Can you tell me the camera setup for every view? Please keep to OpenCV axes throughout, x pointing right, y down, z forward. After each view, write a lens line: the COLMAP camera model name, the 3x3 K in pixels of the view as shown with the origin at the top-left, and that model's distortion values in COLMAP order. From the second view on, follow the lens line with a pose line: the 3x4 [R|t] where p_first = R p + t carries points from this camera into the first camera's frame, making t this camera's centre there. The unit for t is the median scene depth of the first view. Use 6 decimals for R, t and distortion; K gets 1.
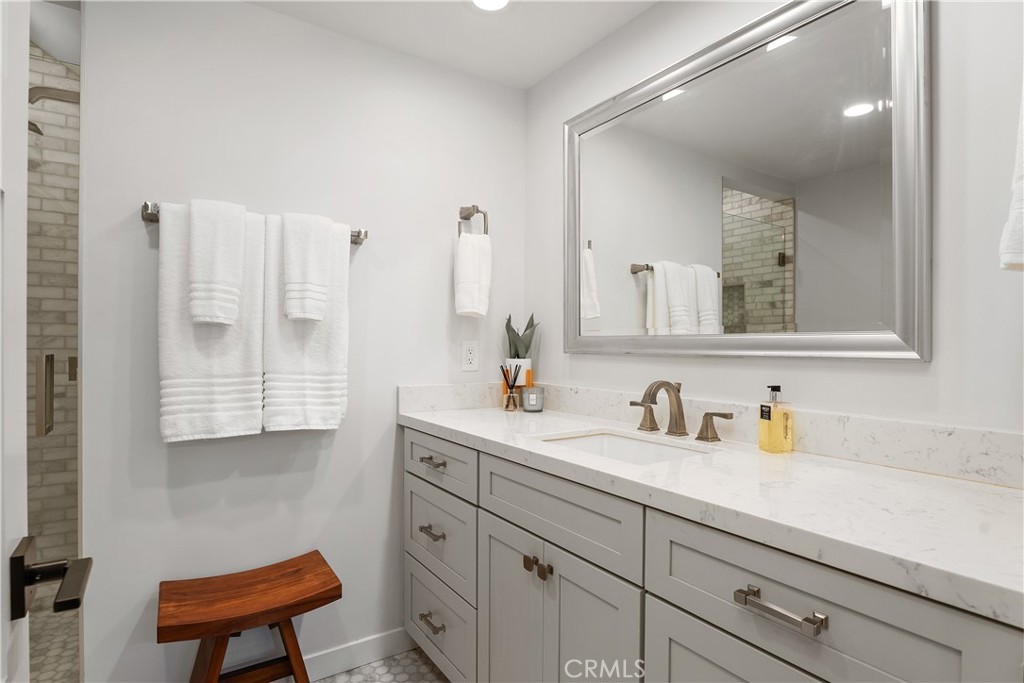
lens RADIAL K [[515.0, 0, 514.1], [0, 515.0, 349.0], [0, 0, 1]] dist [-0.005455, 0.000136]
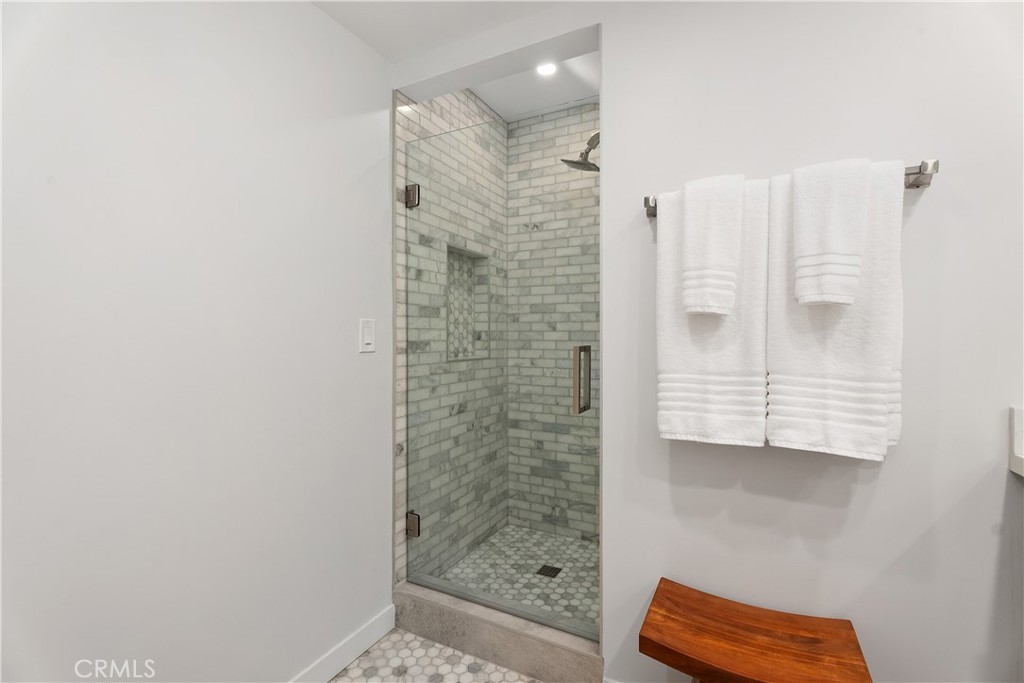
lens RADIAL K [[454.0, 0, 511.3], [0, 454.0, 332.7], [0, 0, 1]] dist [0.000326, -0.001010]
pose [[0.475501, -0.009467, -0.879664, -0.049235], [-0.007134, 0.999868, -0.014617, -0.002878], [0.879686, 0.013226, 0.475370, 0.305898]]
